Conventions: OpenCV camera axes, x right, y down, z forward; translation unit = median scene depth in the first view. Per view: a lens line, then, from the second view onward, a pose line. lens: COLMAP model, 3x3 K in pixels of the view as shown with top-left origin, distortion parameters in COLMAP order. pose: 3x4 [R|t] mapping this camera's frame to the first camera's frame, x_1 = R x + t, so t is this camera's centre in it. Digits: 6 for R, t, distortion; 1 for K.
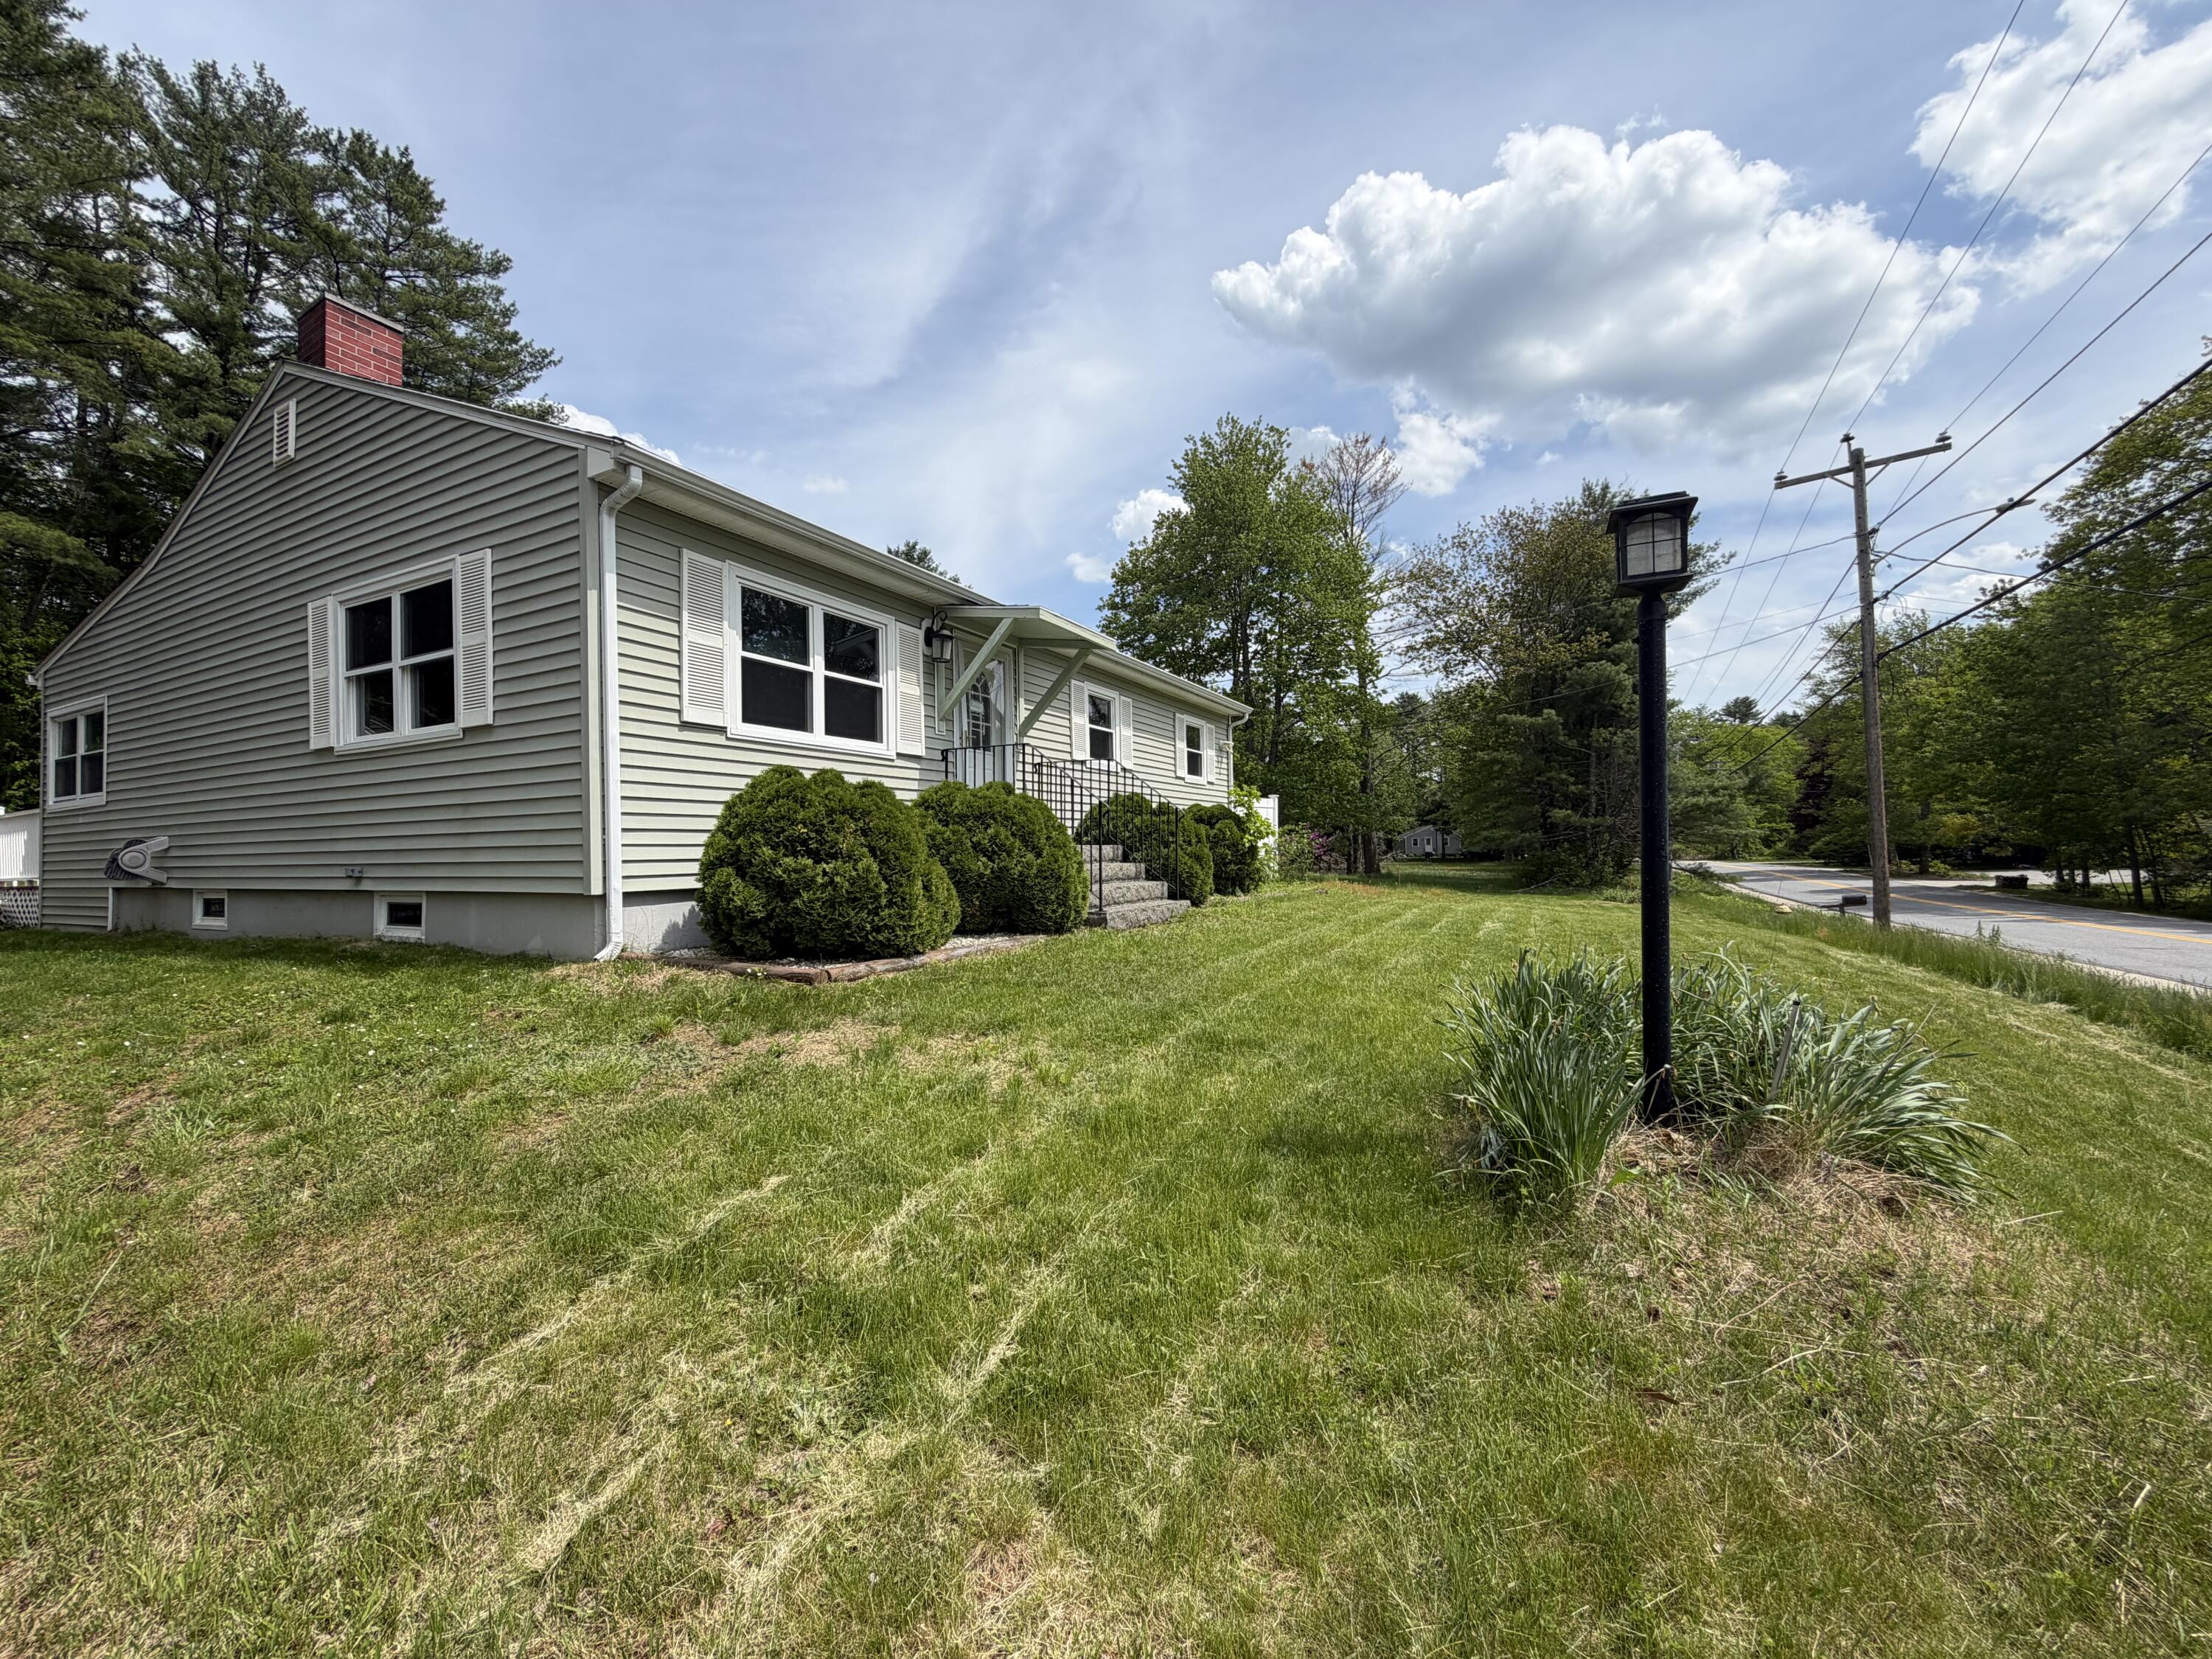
lens RADIAL K [[882.3, 0, 1099.9], [0, 882.3, 818.7], [0, 0, 1]] dist [-0.000657, -0.000715]
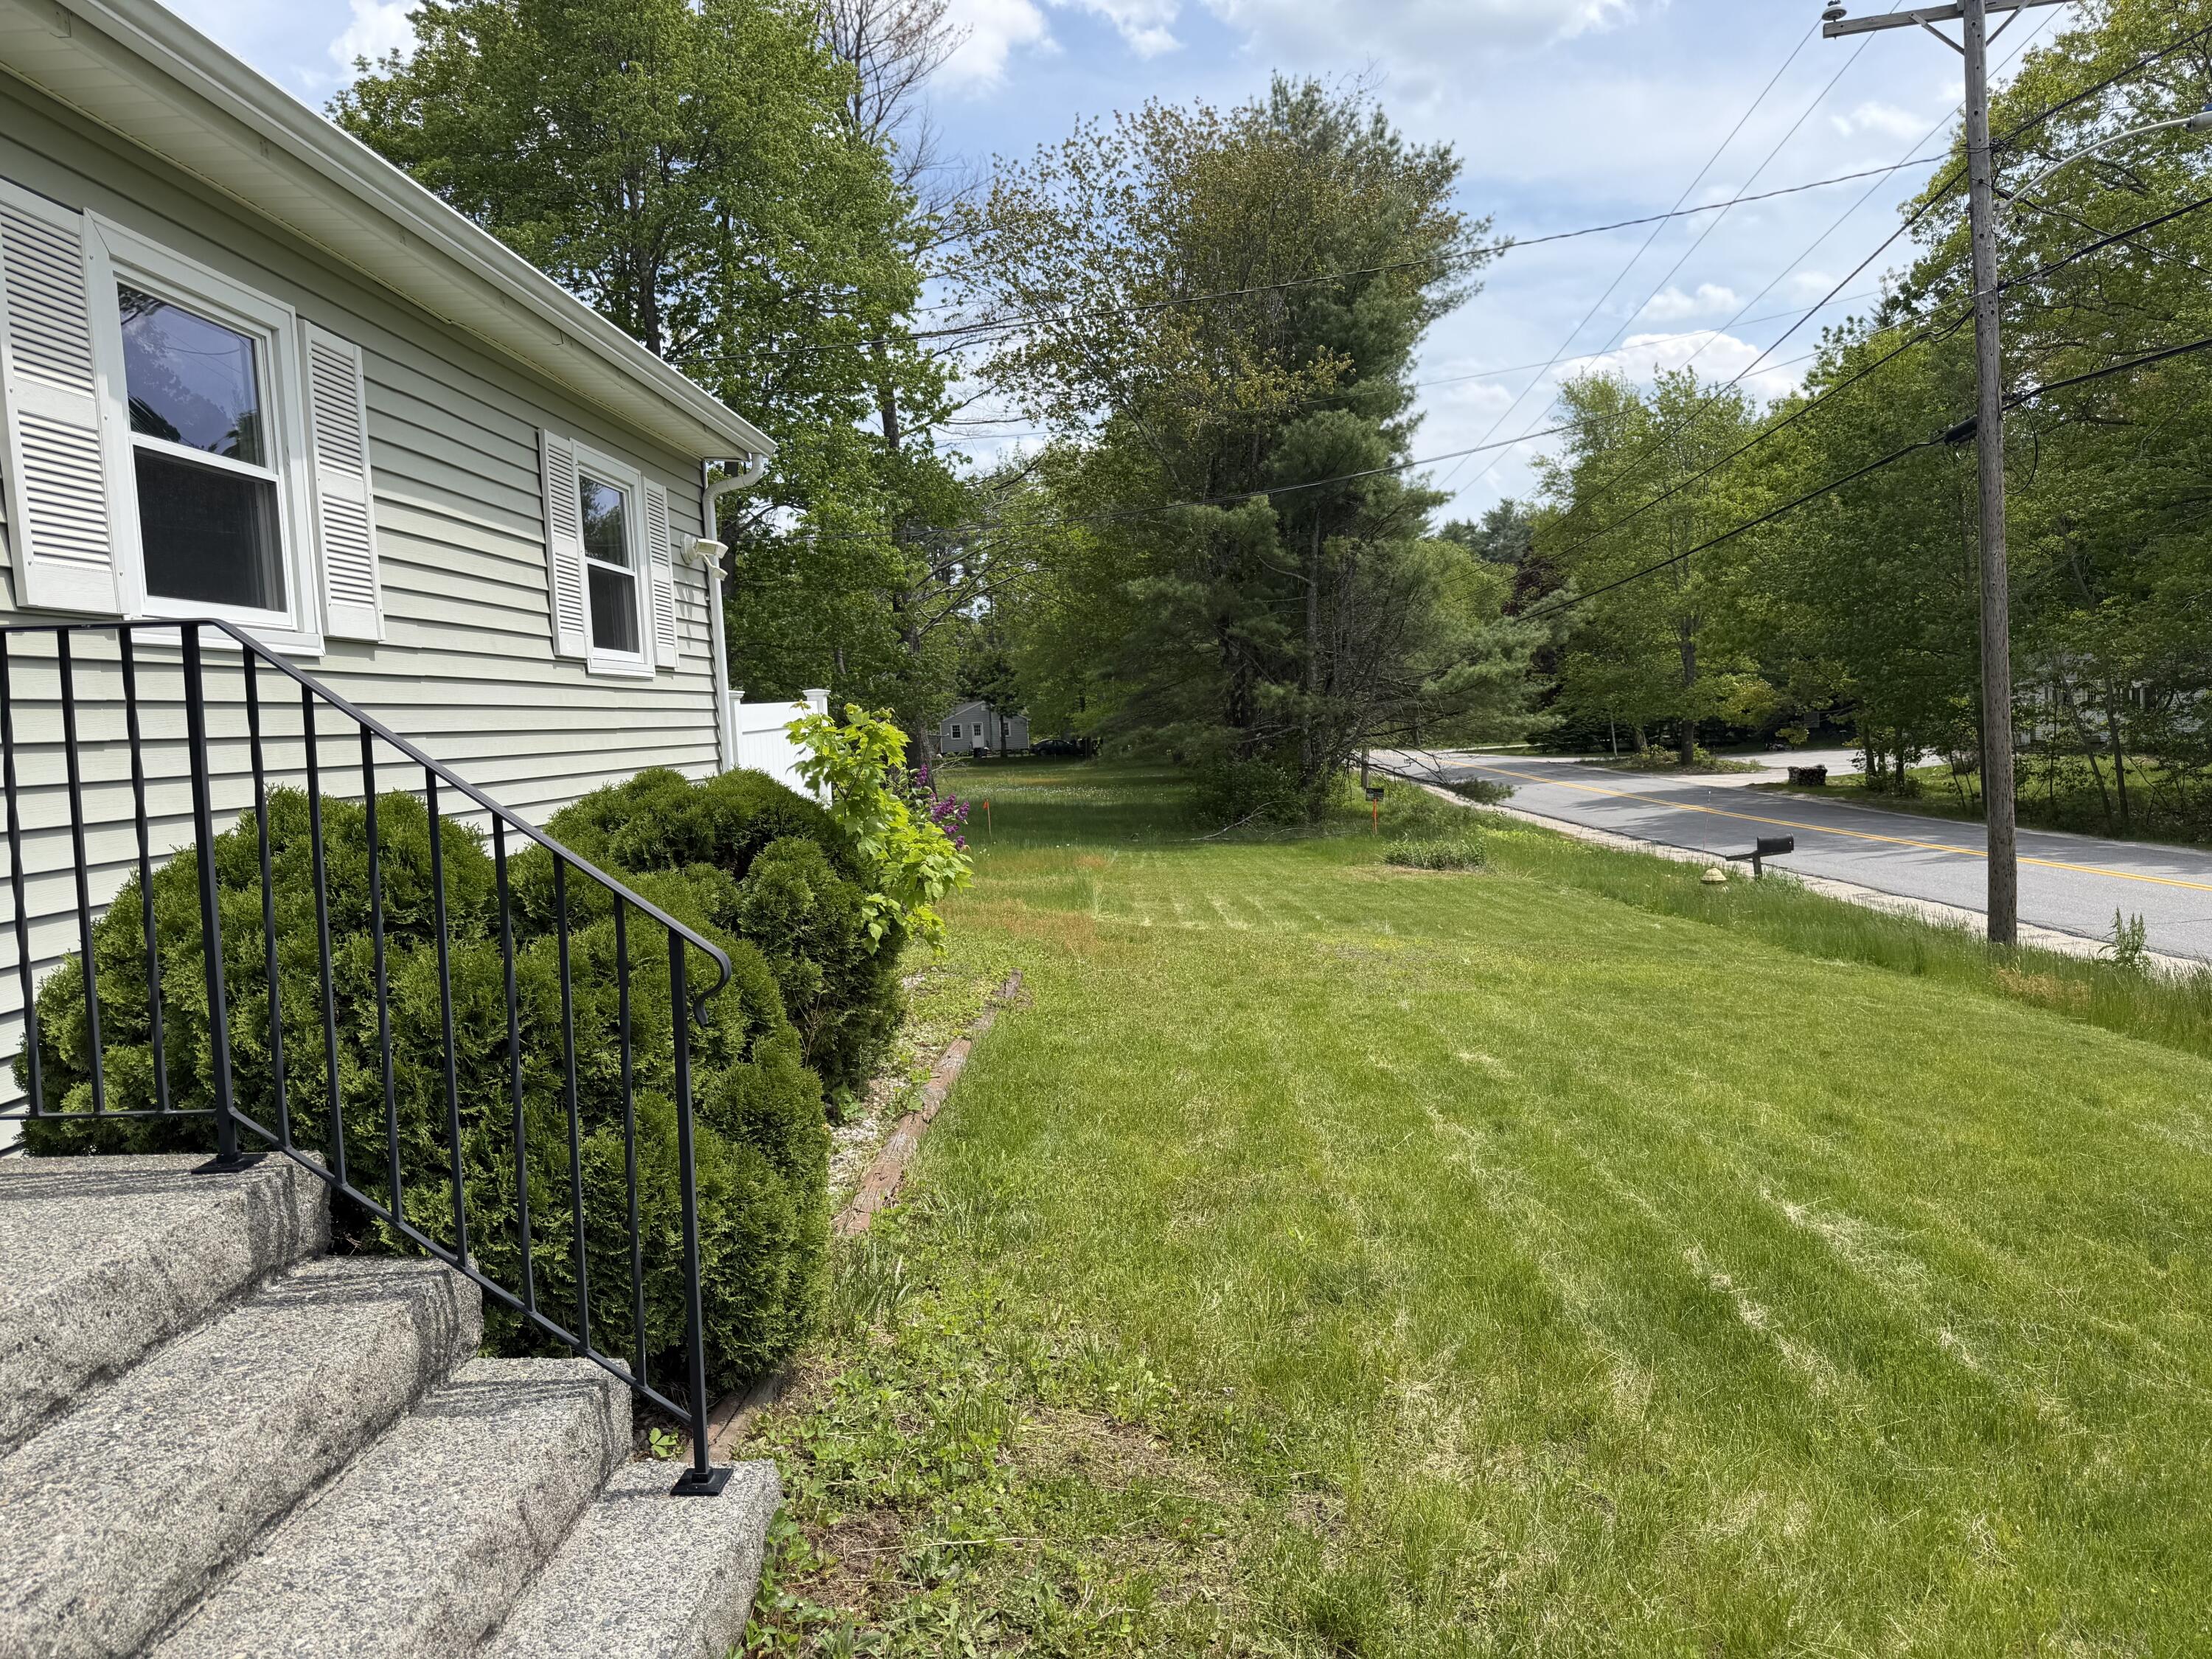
lens RADIAL K [[1548.1, 0, 1112.1], [0, 1548.1, 826.1], [0, 0, 1]] dist [0.053847, -0.064732]
pose [[0.895908, -0.054778, 0.440848, 0.039795], [0.014792, 0.995497, 0.093636, -0.067915], [-0.443992, -0.077368, 0.892684, 0.840297]]
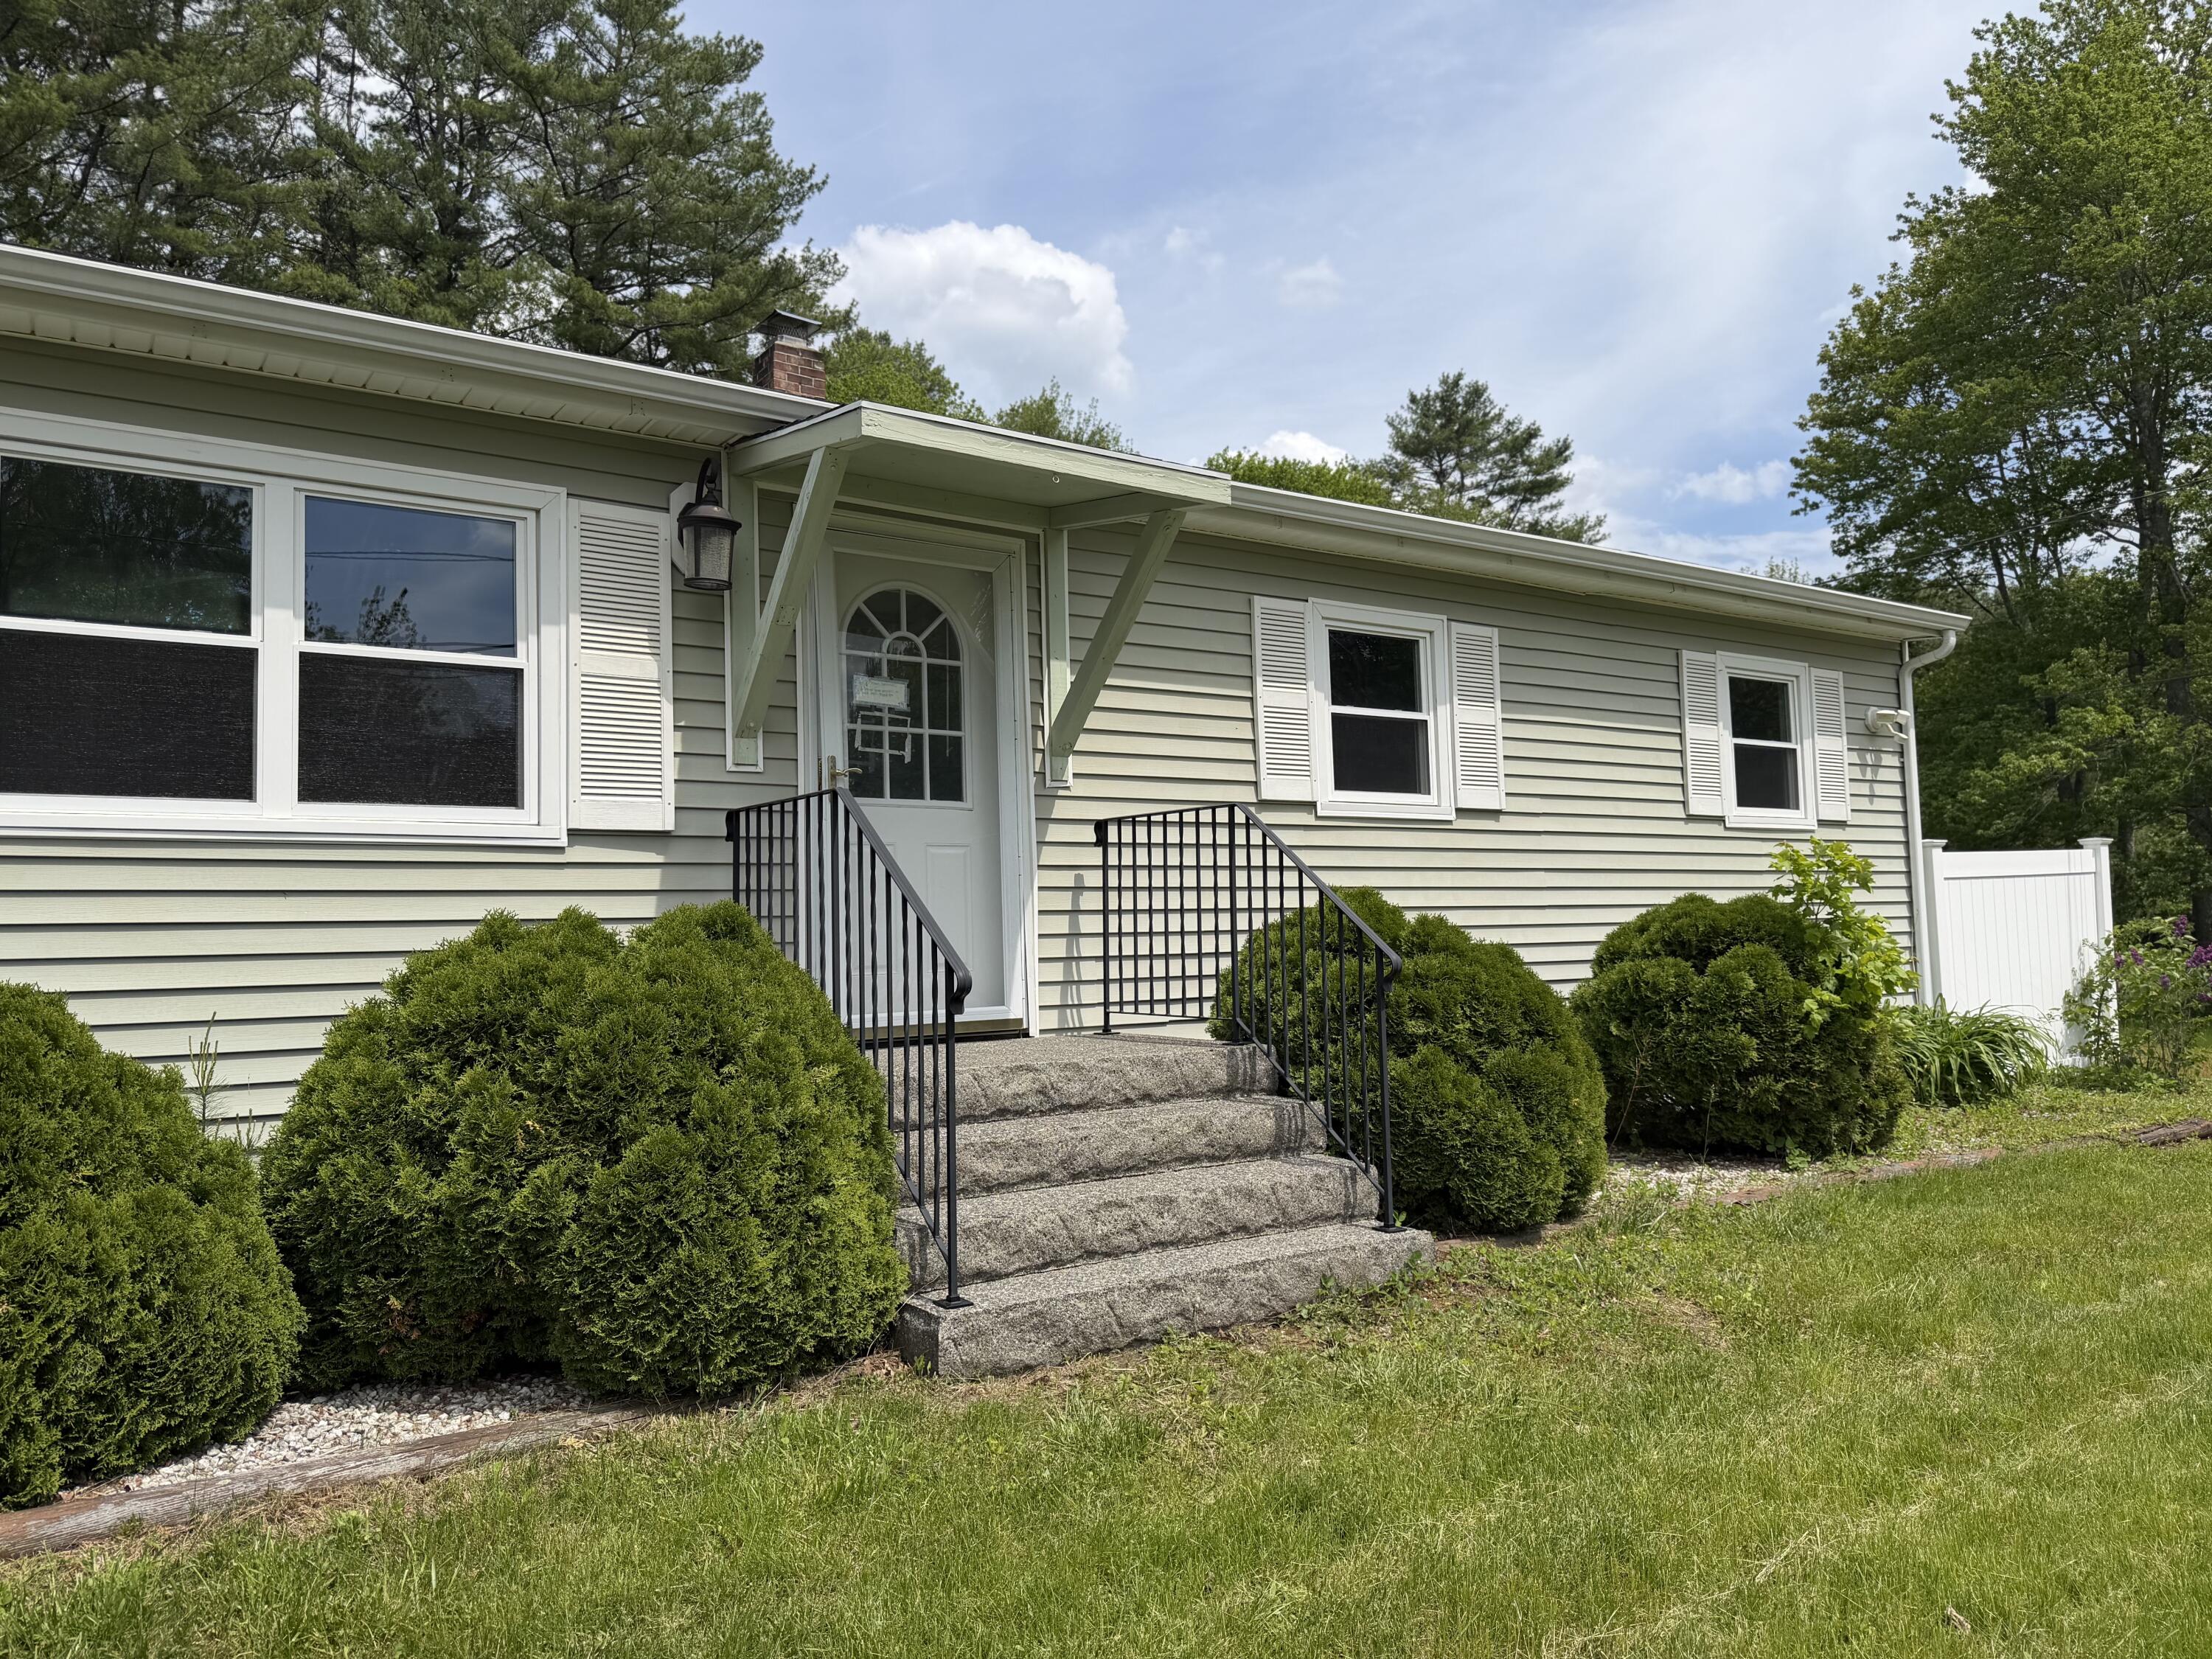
lens RADIAL K [[1548.1, 0, 1107.7], [0, 1548.1, 820.3], [0, 0, 1]] dist [0.053847, -0.064732]
pose [[0.885707, -0.043536, -0.462199, 0.316342], [0.028054, 0.998793, -0.040319, -0.045761], [0.463396, 0.022744, 0.885859, 0.516851]]
